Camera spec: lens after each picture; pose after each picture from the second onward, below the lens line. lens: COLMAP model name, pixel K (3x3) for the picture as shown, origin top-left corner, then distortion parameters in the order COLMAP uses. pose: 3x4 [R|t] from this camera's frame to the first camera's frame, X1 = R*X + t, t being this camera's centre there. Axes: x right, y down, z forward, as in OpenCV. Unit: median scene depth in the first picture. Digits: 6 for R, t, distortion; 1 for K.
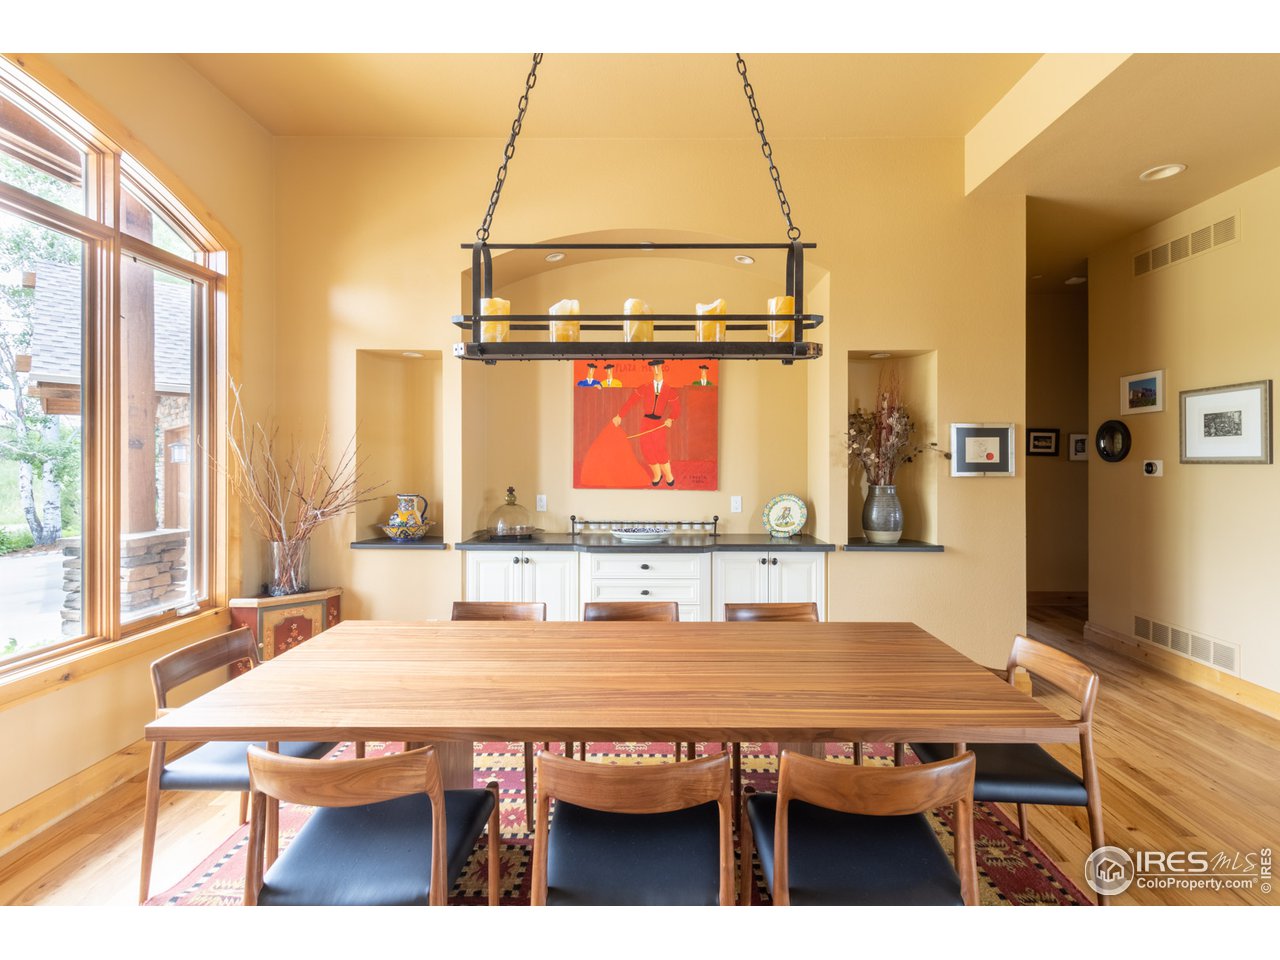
lens RADIAL K [[580.6, 0, 639.7], [0, 580.6, 475.7], [0, 0, 1]] dist [-0.000196, 0.000354]
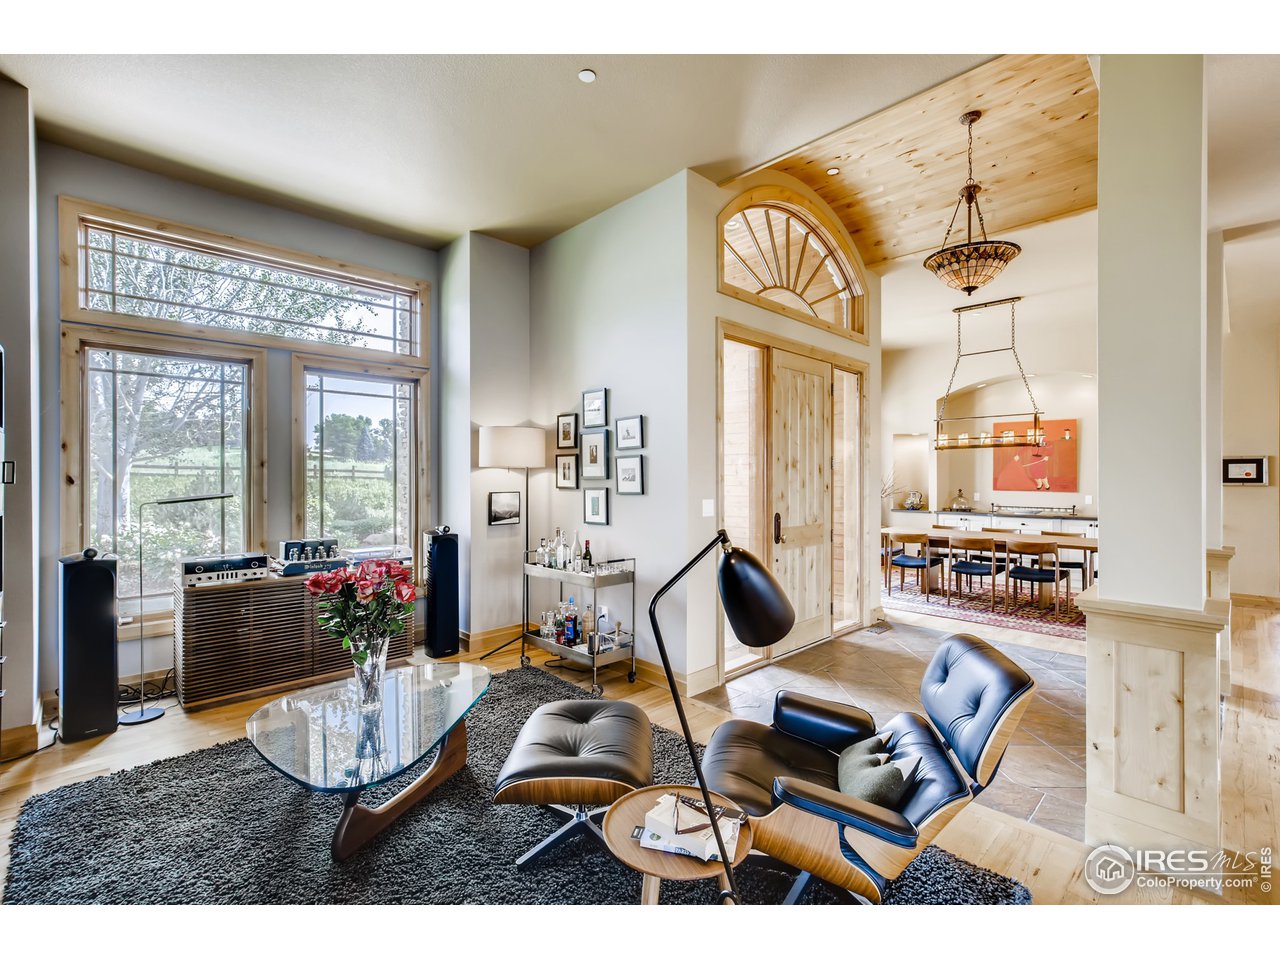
lens RADIAL K [[580.6, 0, 639.7], [0, 580.6, 475.7], [0, 0, 1]] dist [-0.000196, 0.000354]
pose [[0.700293, -0.004085, -0.713844, 0.546685], [-0.015145, 0.999674, -0.020578, 0.035177], [0.713695, 0.025222, 0.700002, -1.560579]]
